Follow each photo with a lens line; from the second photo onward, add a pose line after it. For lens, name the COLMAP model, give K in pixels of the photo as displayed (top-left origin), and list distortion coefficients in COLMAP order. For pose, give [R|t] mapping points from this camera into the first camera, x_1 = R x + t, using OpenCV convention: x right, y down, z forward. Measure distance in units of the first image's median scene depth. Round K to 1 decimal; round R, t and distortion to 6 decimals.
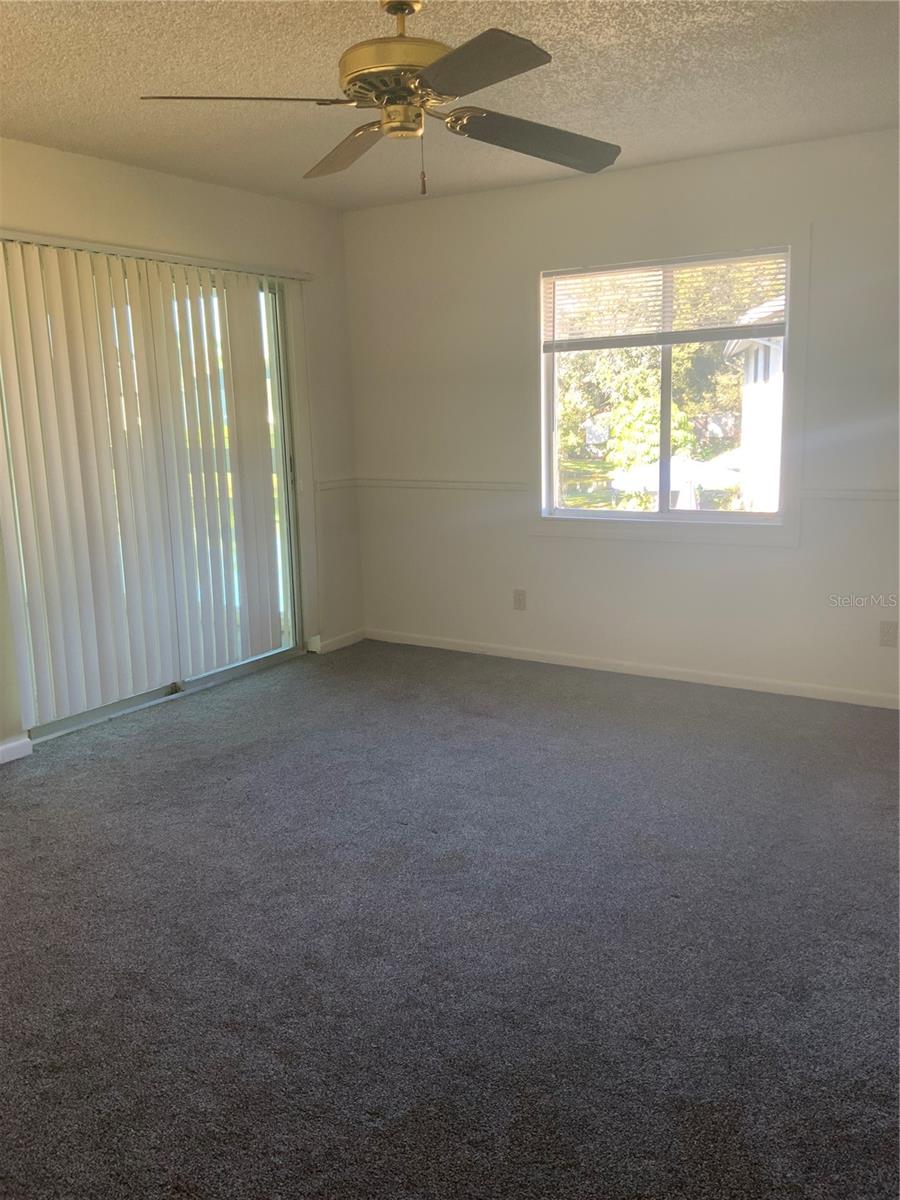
lens RADIAL K [[974.8, 0, 450.0], [0, 974.8, 600.0], [0, 0, 1]] dist [0.068571, -0.118038]
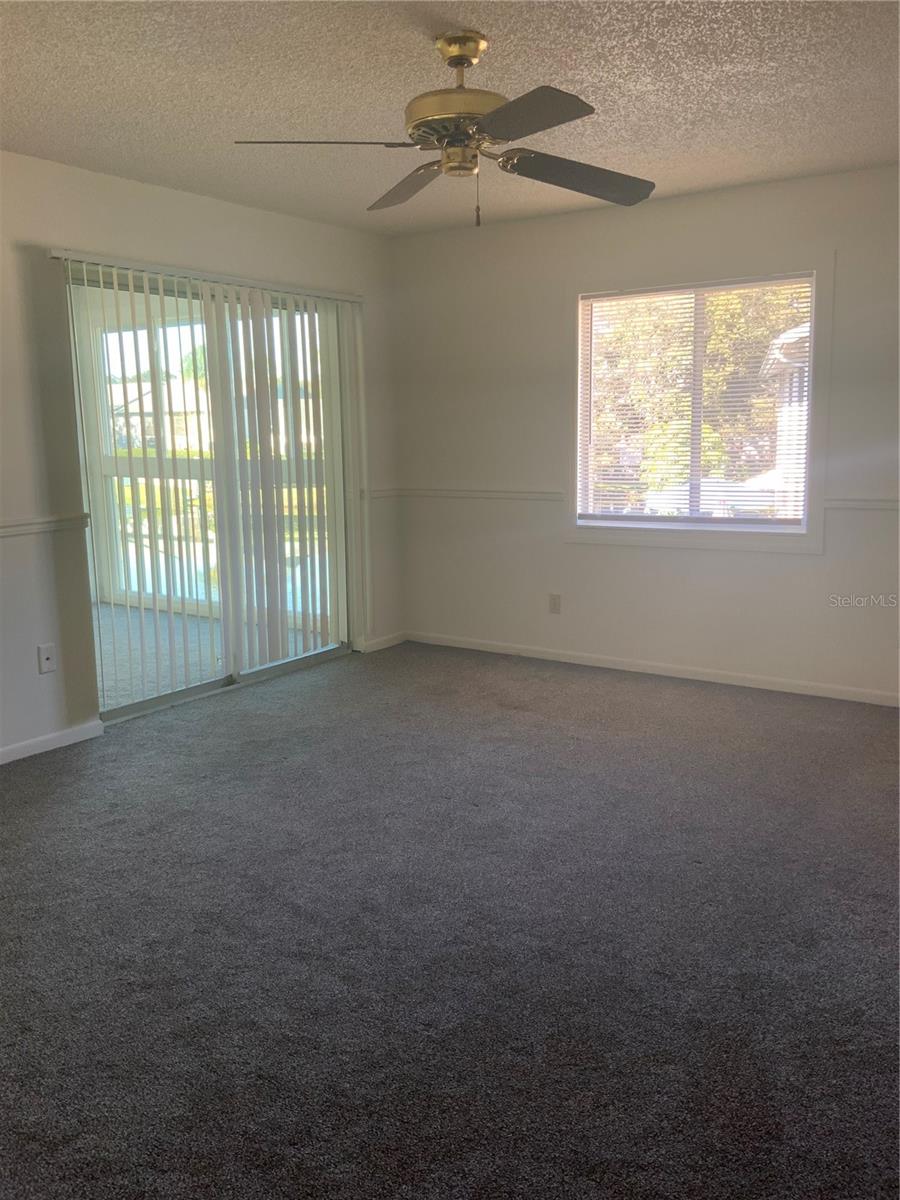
lens RADIAL K [[982.8, 0, 446.0], [0, 982.8, 602.3], [0, 0, 1]] dist [0.092398, -0.185708]
pose [[0.999306, 0.014372, -0.034374, -0.016182], [-0.015108, 0.999660, -0.021264, 0.038612], [0.034057, 0.021768, 0.999183, -0.113705]]
